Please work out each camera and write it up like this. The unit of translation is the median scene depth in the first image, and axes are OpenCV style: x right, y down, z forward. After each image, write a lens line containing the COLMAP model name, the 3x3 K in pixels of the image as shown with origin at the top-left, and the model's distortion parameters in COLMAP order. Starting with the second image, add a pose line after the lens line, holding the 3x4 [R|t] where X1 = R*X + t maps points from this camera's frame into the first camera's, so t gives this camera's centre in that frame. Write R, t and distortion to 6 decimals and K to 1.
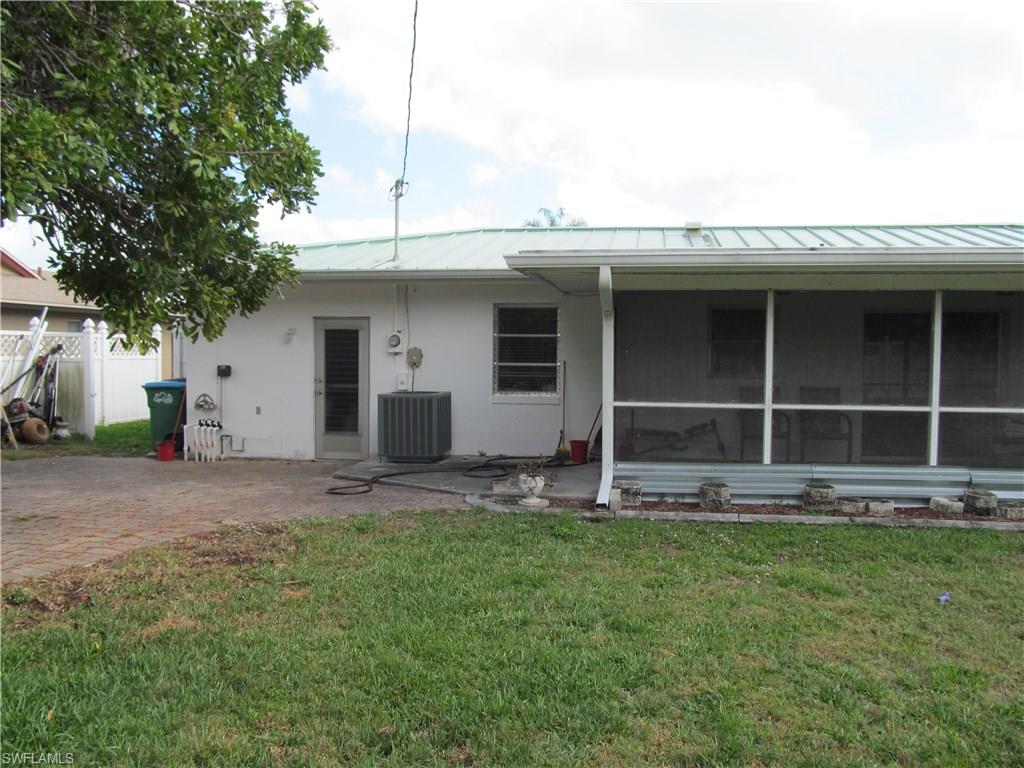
lens RADIAL K [[855.6, 0, 511.2], [0, 855.6, 381.7], [0, 0, 1]] dist [-0.068366, 0.032915]
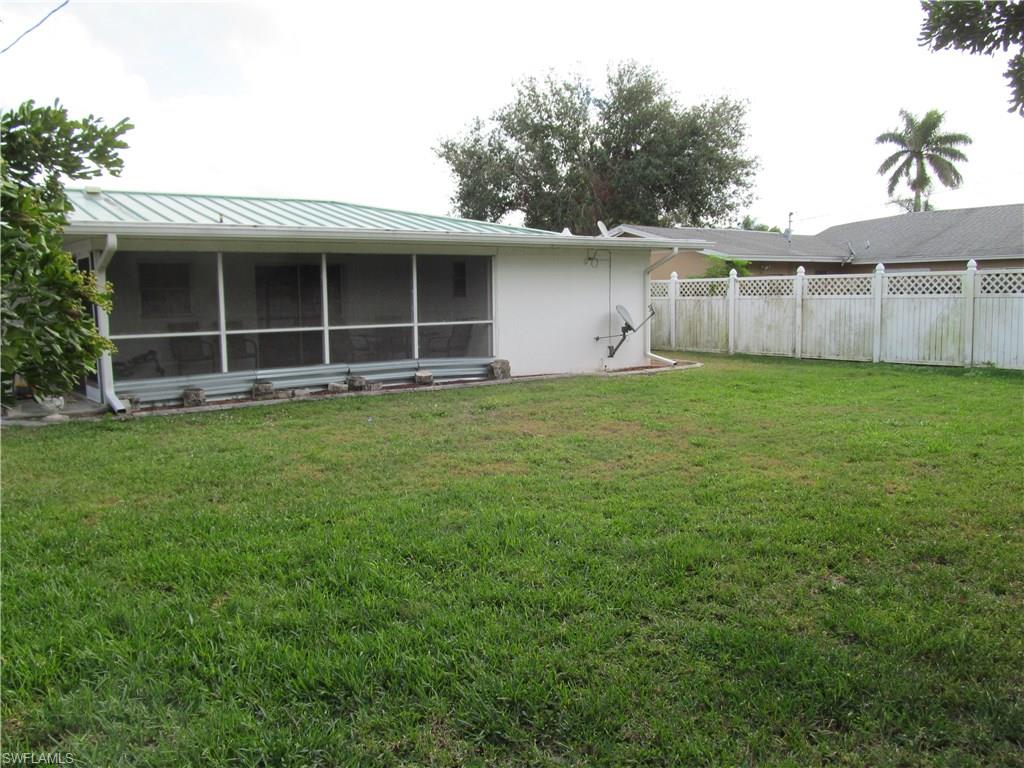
lens RADIAL K [[855.6, 0, 512.5], [0, 855.6, 386.6], [0, 0, 1]] dist [-0.068366, 0.032915]
pose [[0.622892, -0.084611, 0.777719, -0.523733], [0.039342, 0.996264, 0.076877, 0.031900], [-0.781318, -0.017289, 0.623893, -0.271525]]
